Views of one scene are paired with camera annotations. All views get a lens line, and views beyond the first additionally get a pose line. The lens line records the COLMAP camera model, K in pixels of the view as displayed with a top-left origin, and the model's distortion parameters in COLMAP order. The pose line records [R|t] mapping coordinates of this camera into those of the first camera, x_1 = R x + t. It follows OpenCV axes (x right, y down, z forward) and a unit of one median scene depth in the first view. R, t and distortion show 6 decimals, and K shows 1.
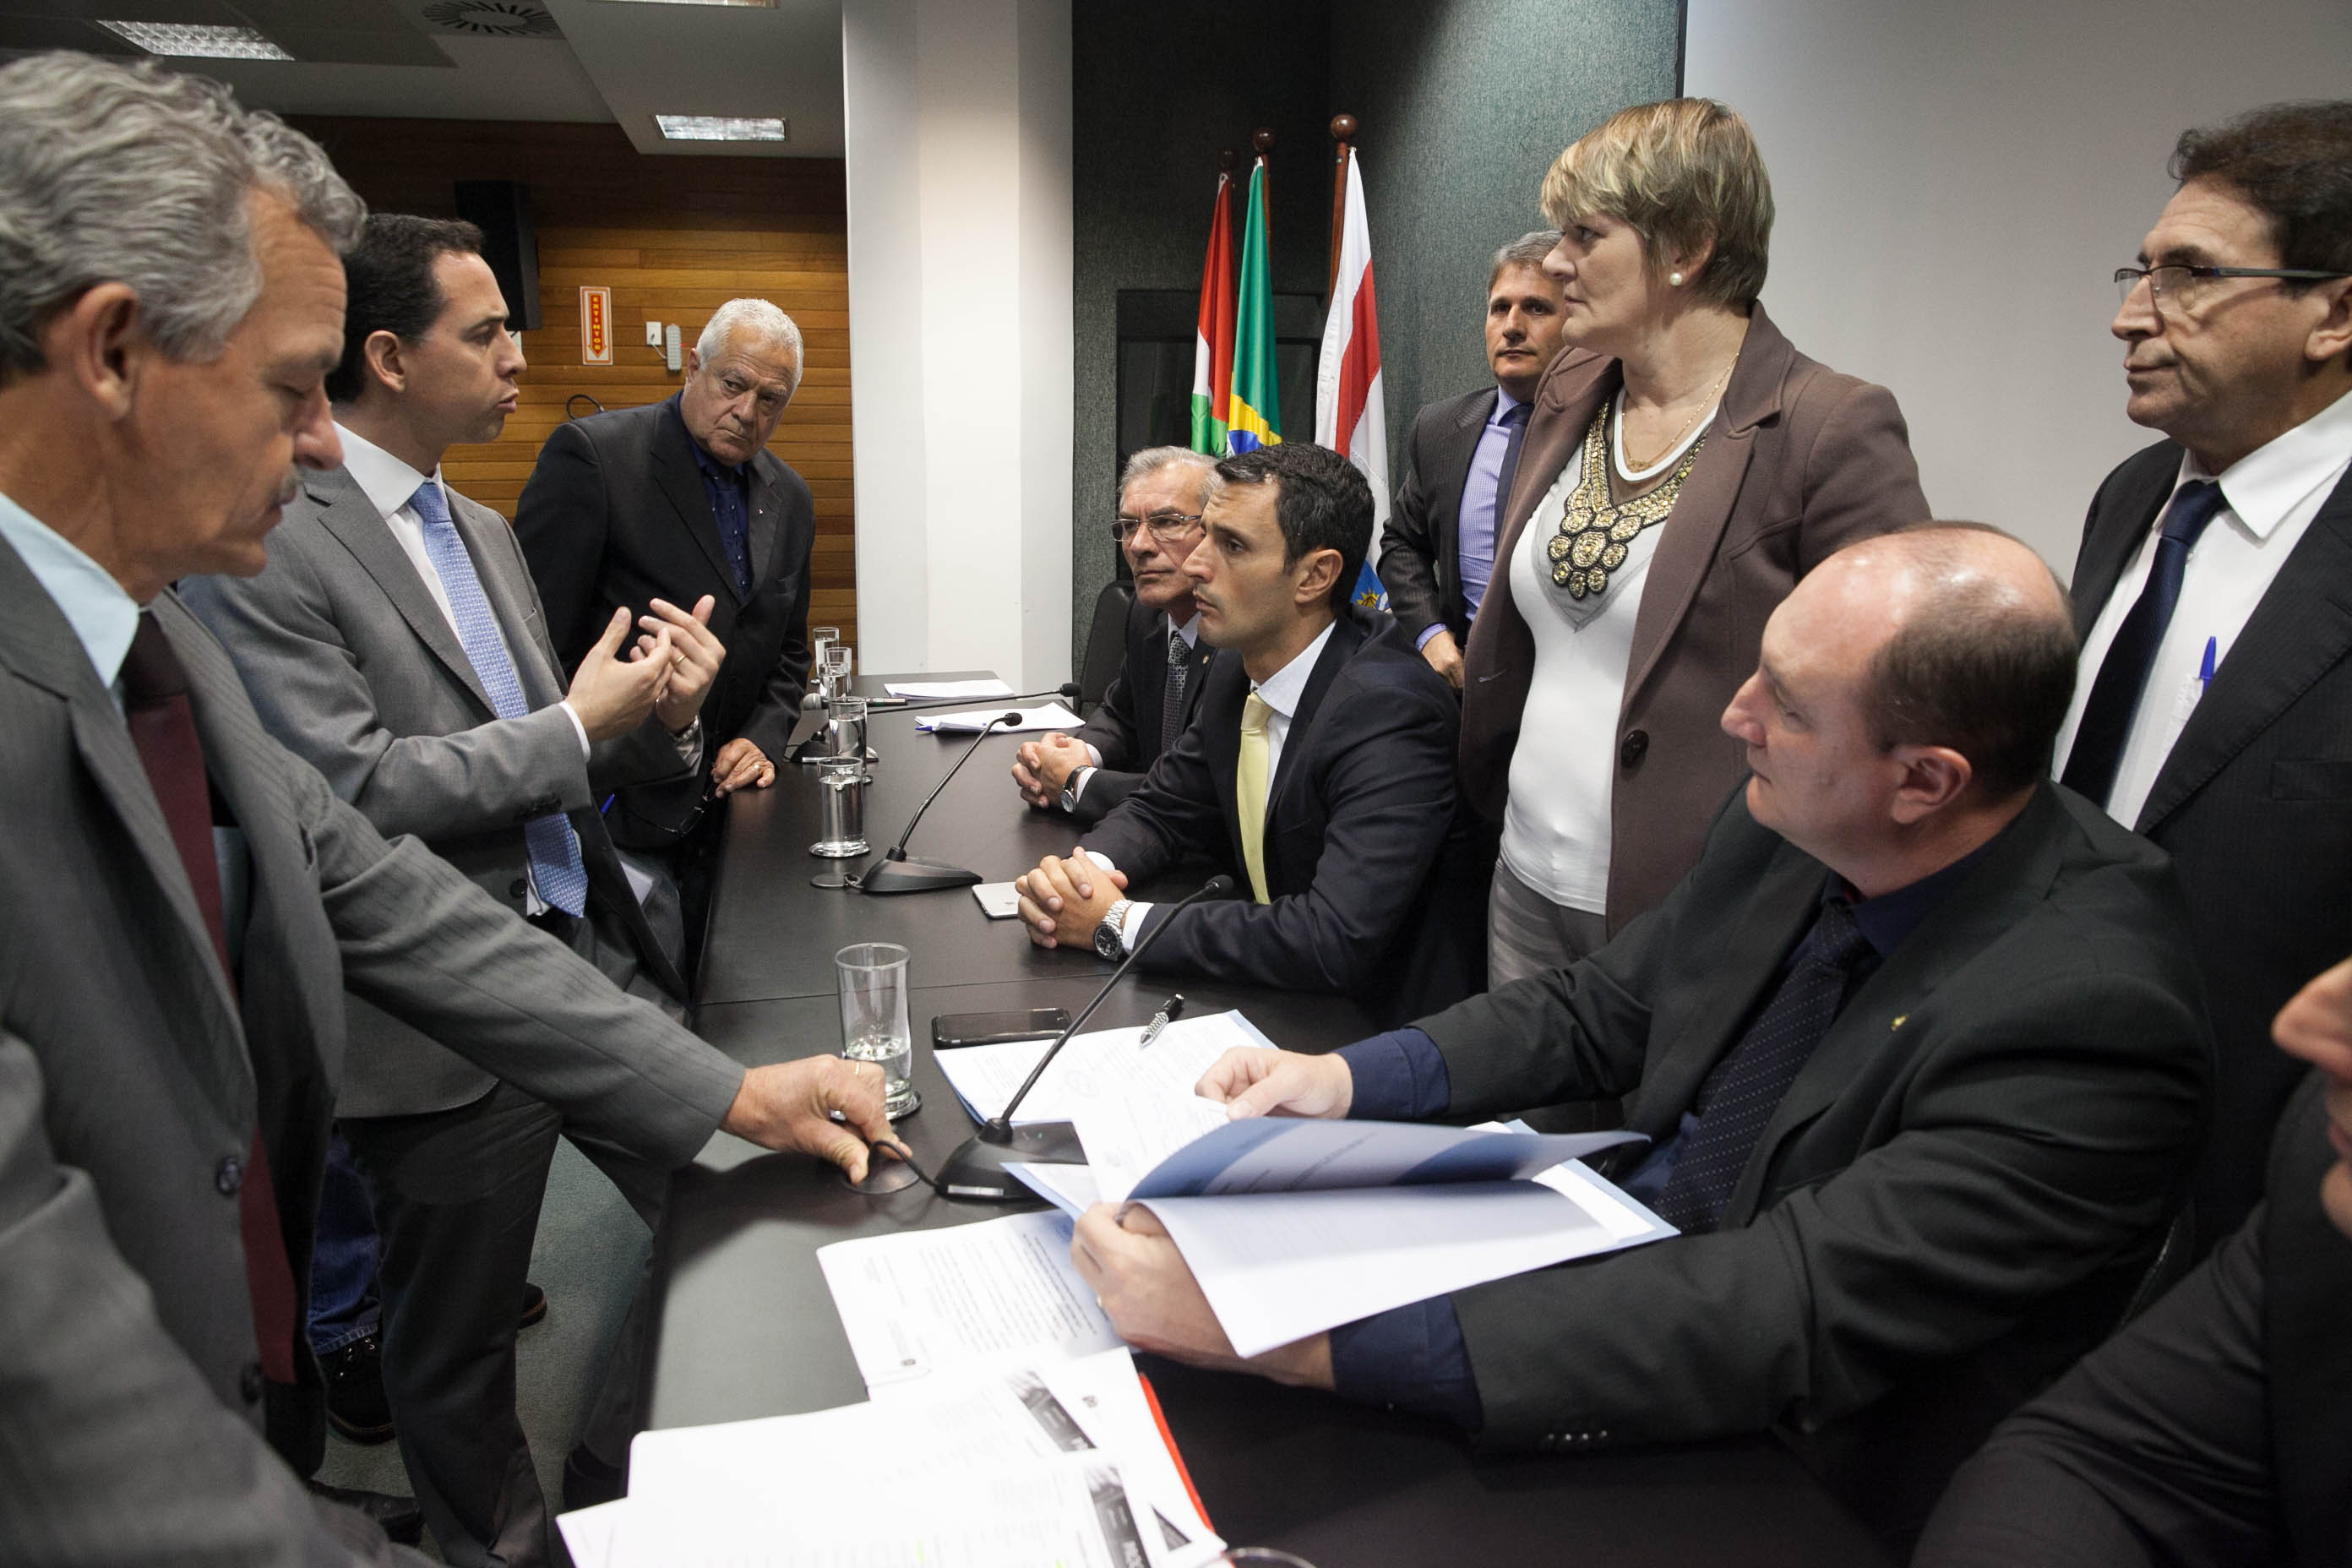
lens RADIAL K [[1608.4, 0, 1152.2], [0, 1608.4, 787.2], [0, 0, 1]] dist [-0.096192, 0.069470]
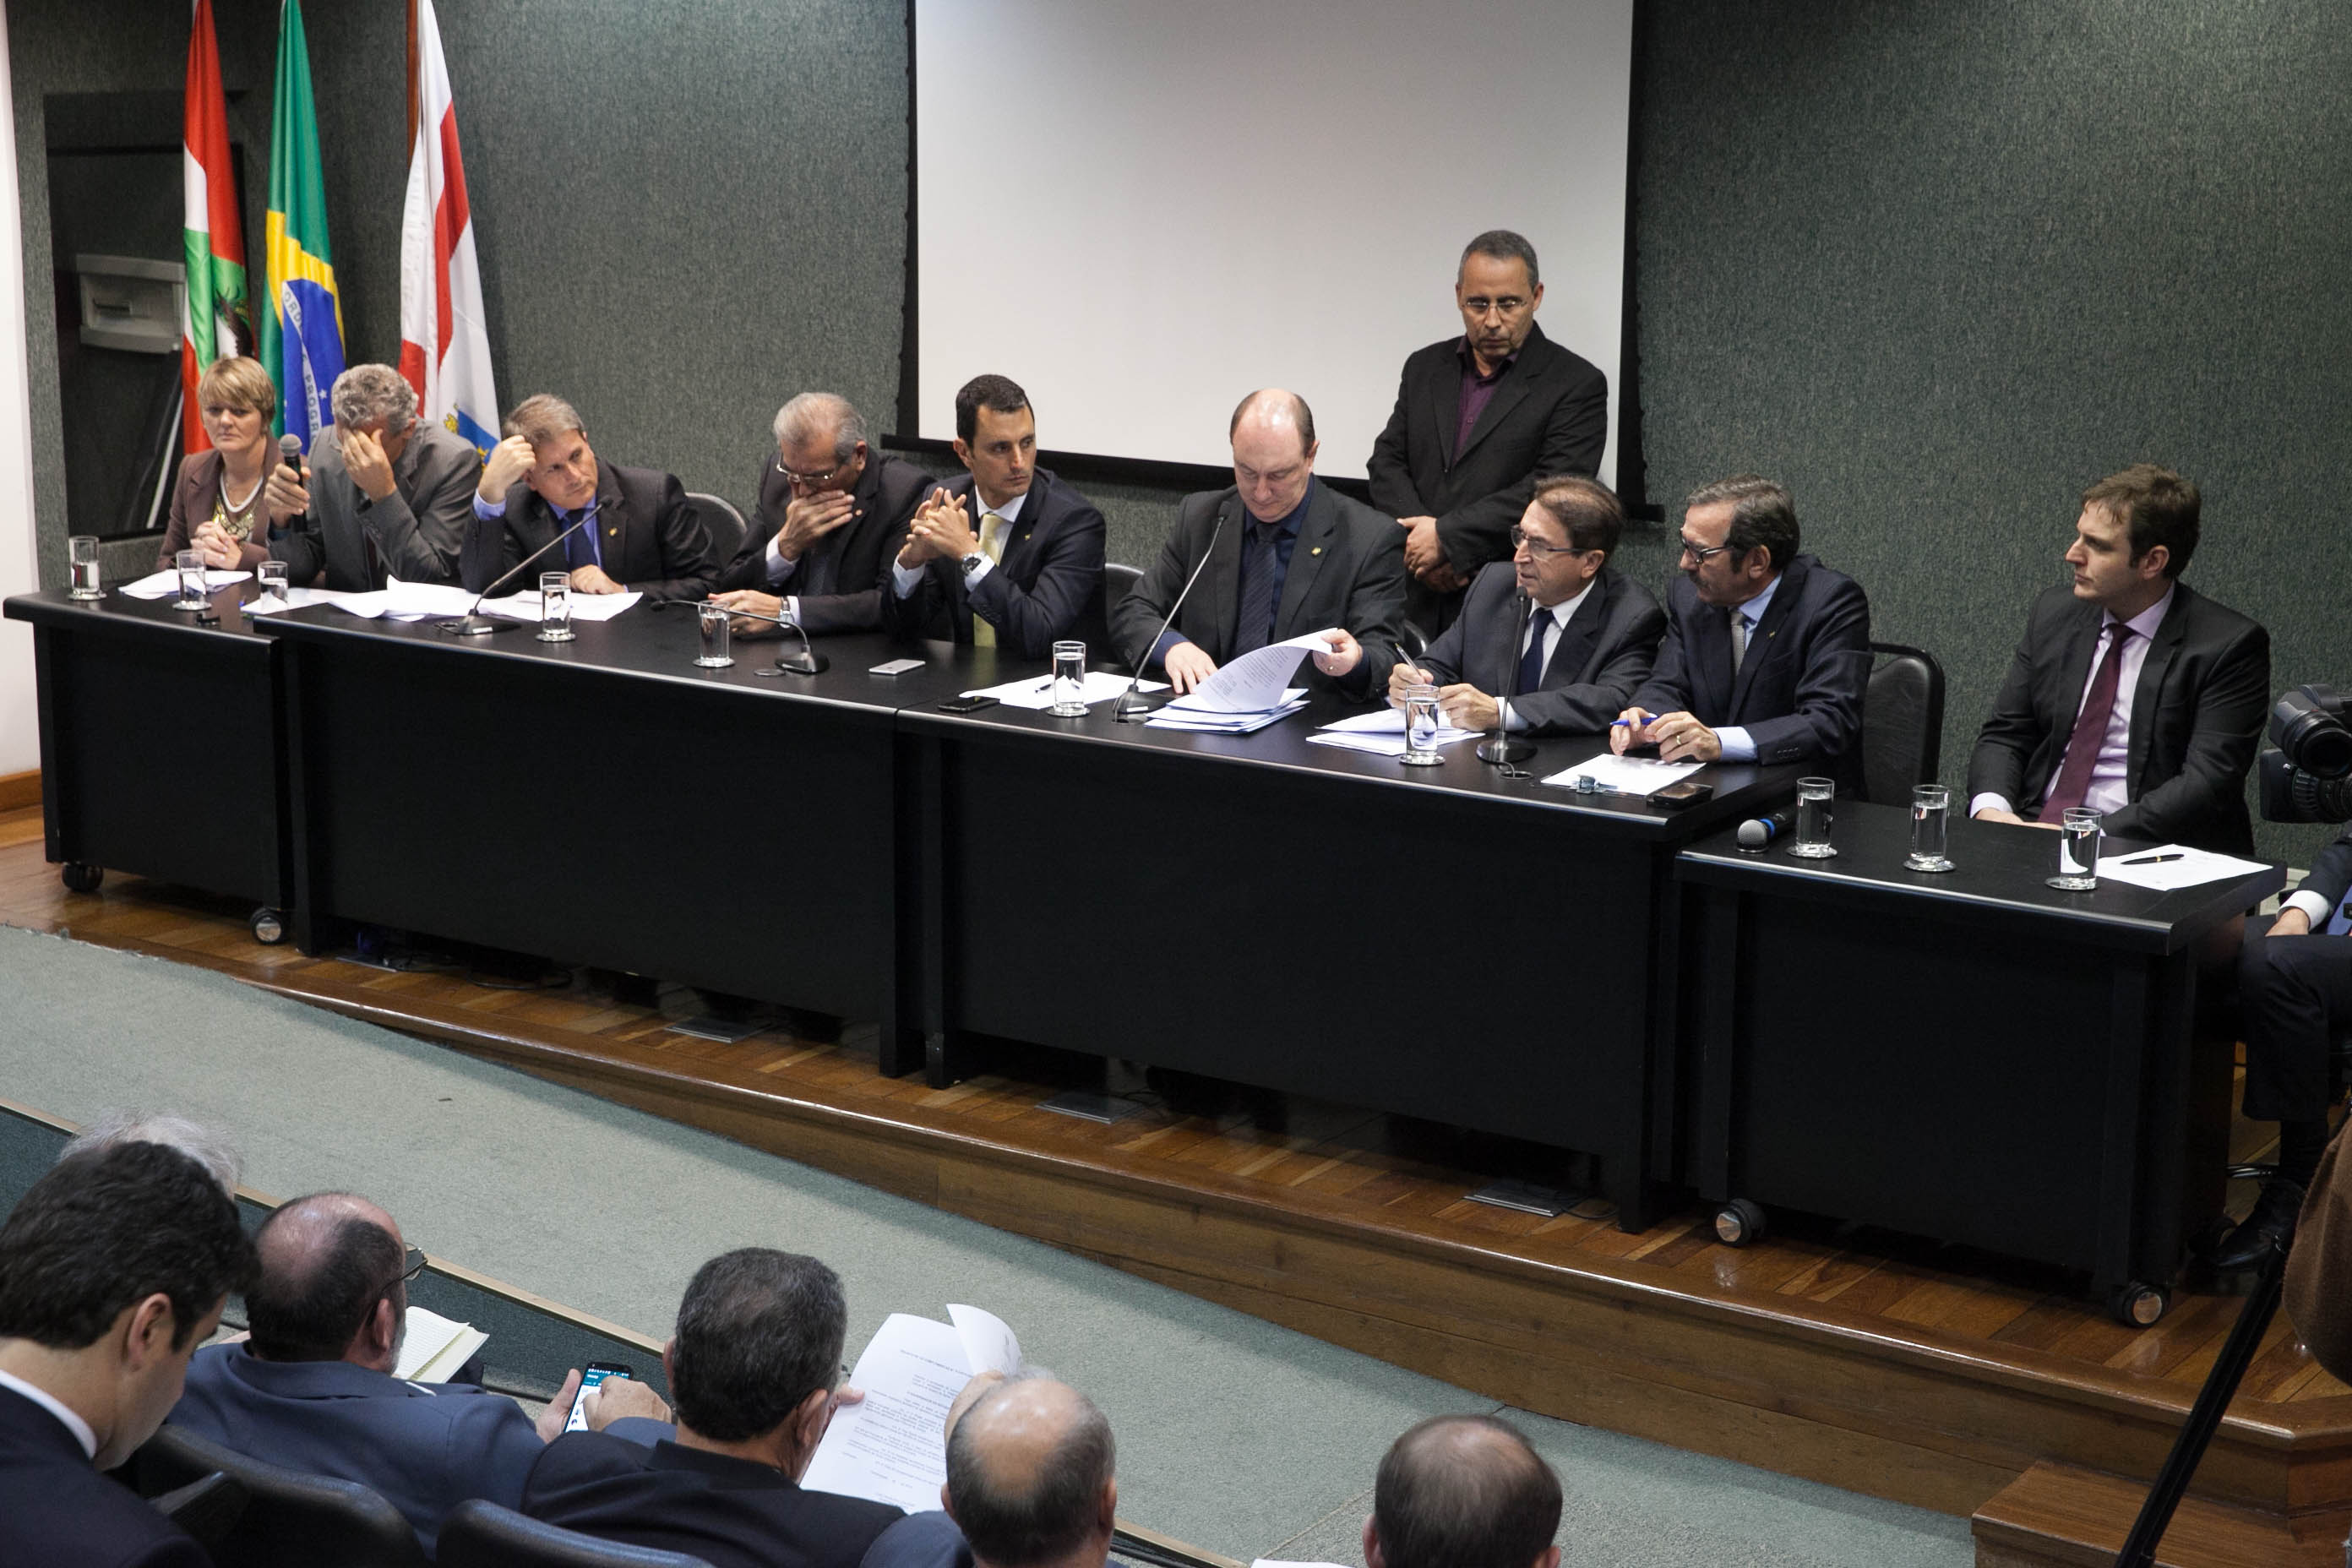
lens RADIAL K [[3851.9, 0, 1161.5], [0, 3851.9, 772.0], [0, 0, 1]] dist [0.185235, 0.000000]
pose [[0.713919, -0.140193, 0.686050, -1.130064], [0.142471, 0.988341, 0.053707, -0.000119], [-0.685581, 0.059400, 0.725569, -0.887166]]
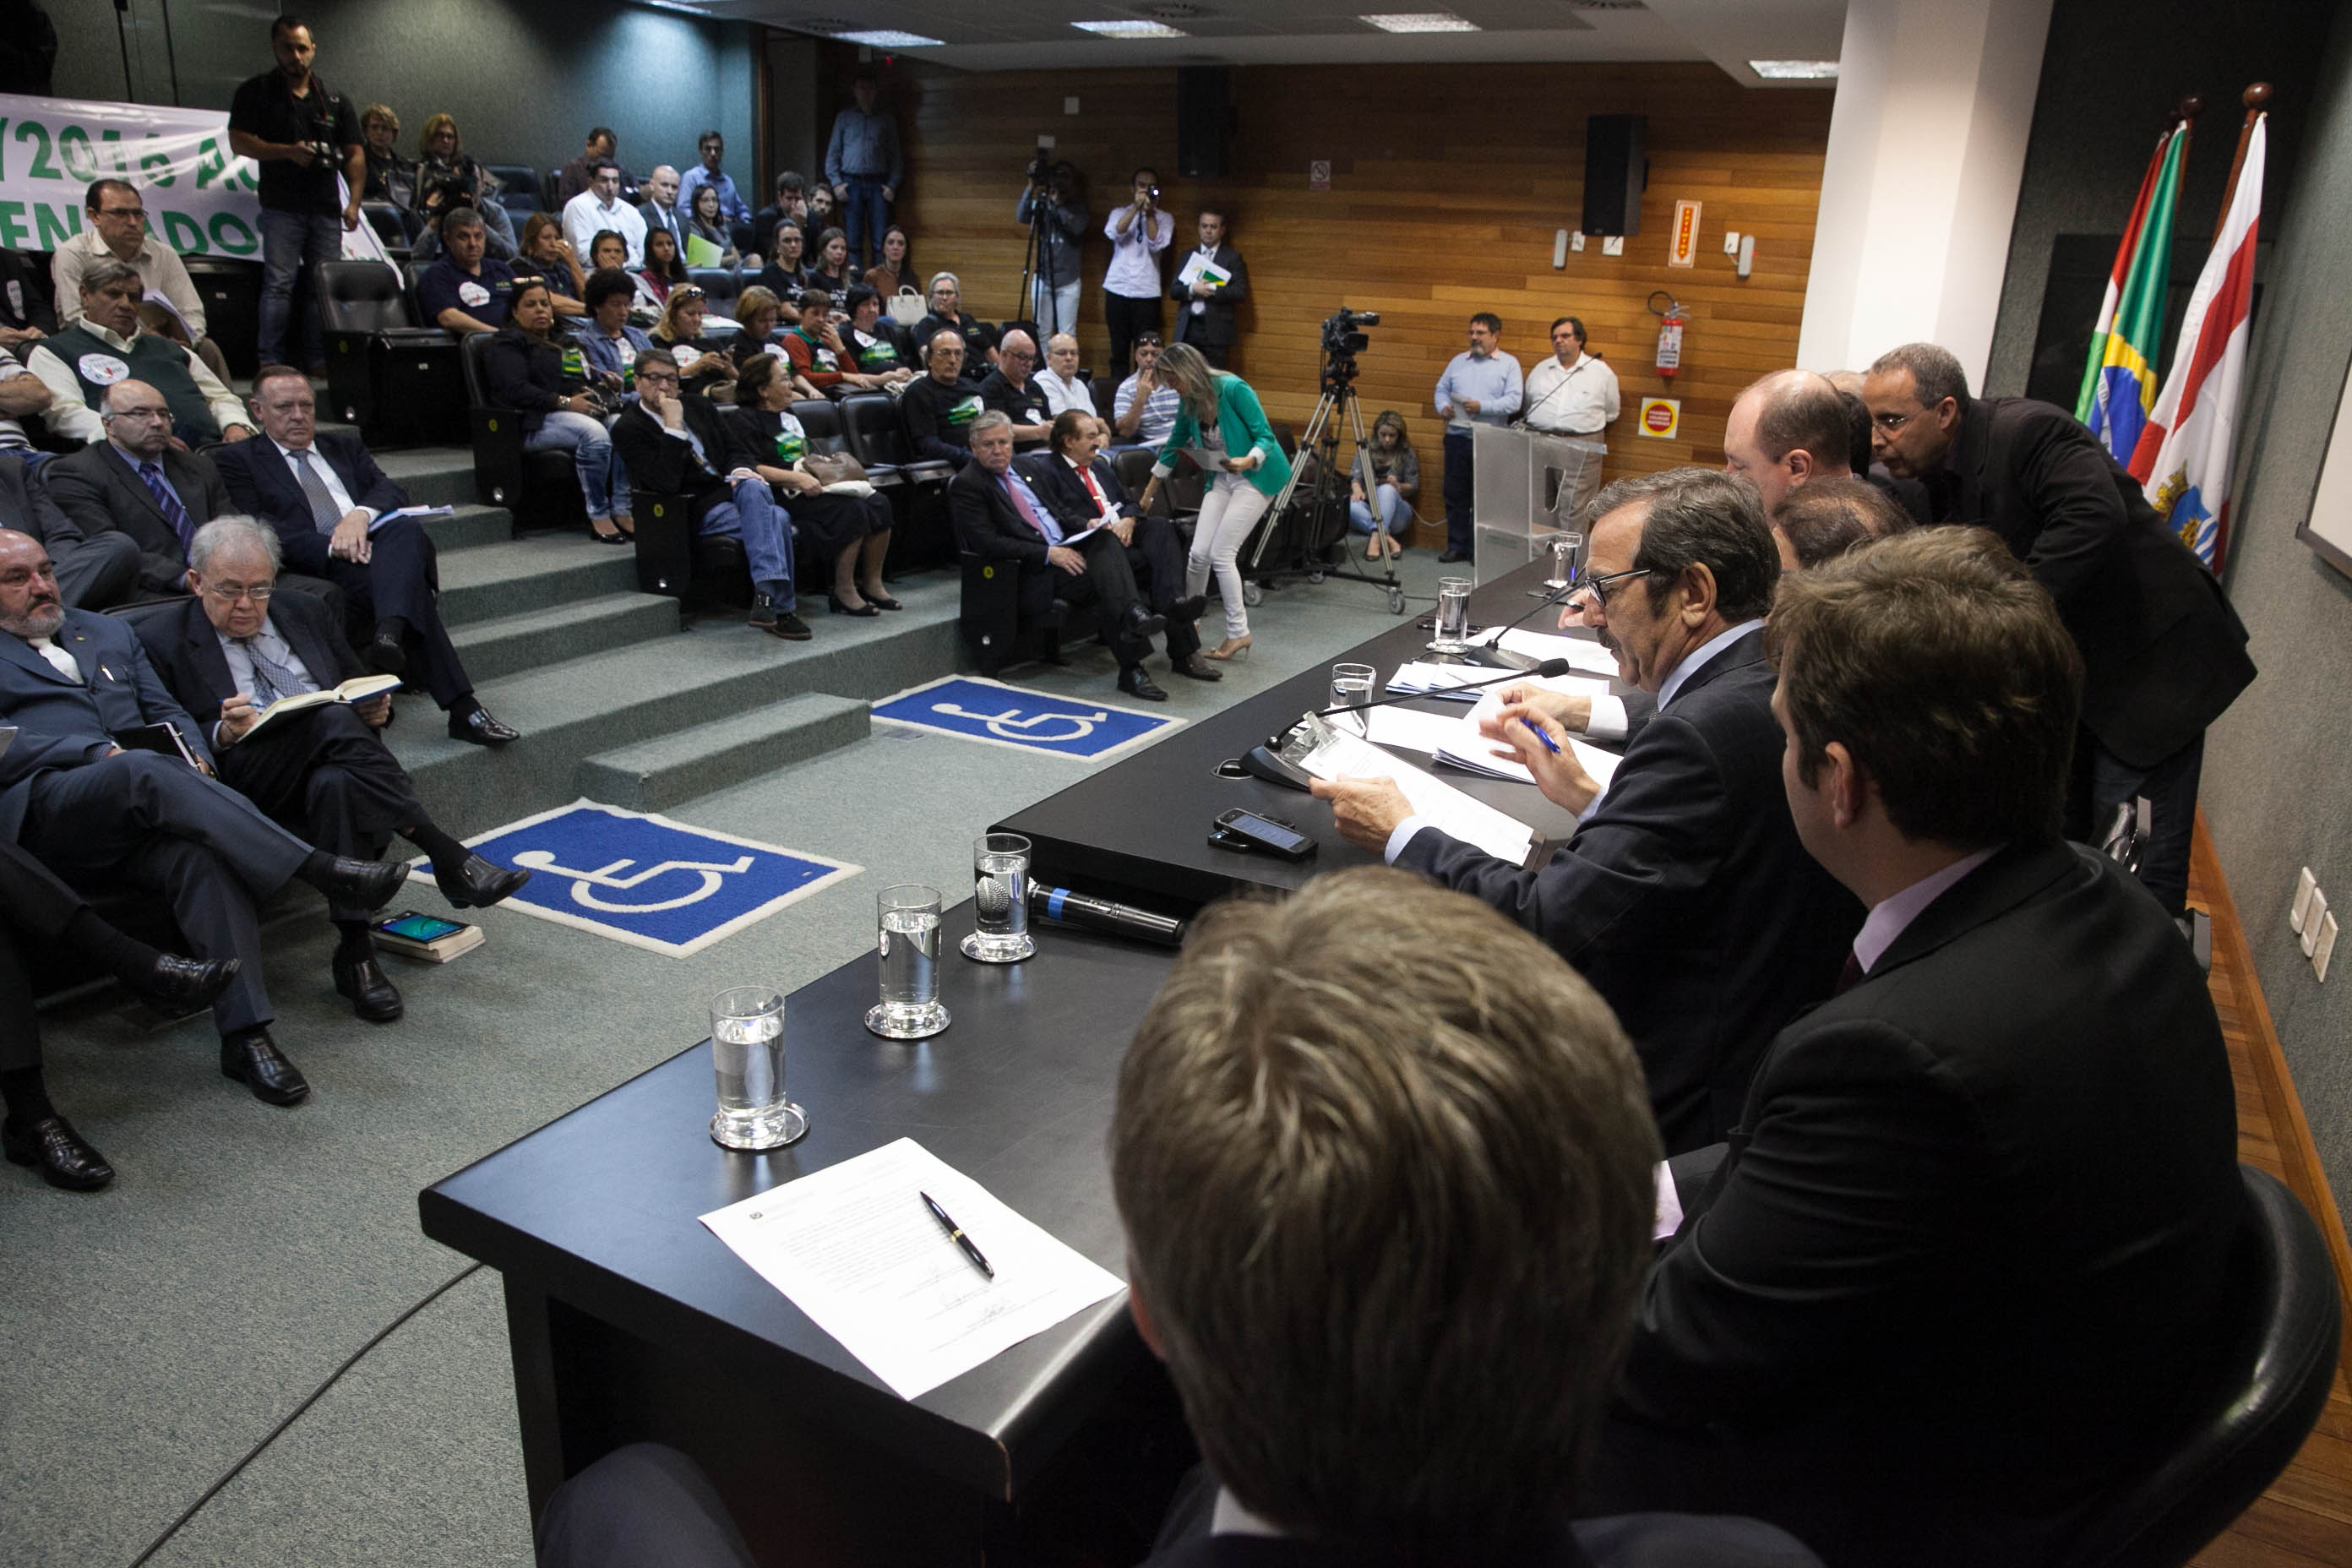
lens RADIAL K [[1608.4, 0, 1186.0], [0, 1608.4, 779.0], [0, 0, 1]] dist [-0.096192, 0.069470]
pose [[0.768911, 0.222594, -0.599357, 0.292410], [-0.183097, 0.974838, 0.127149, 0.047637], [0.612578, 0.011974, 0.790319, -0.300747]]
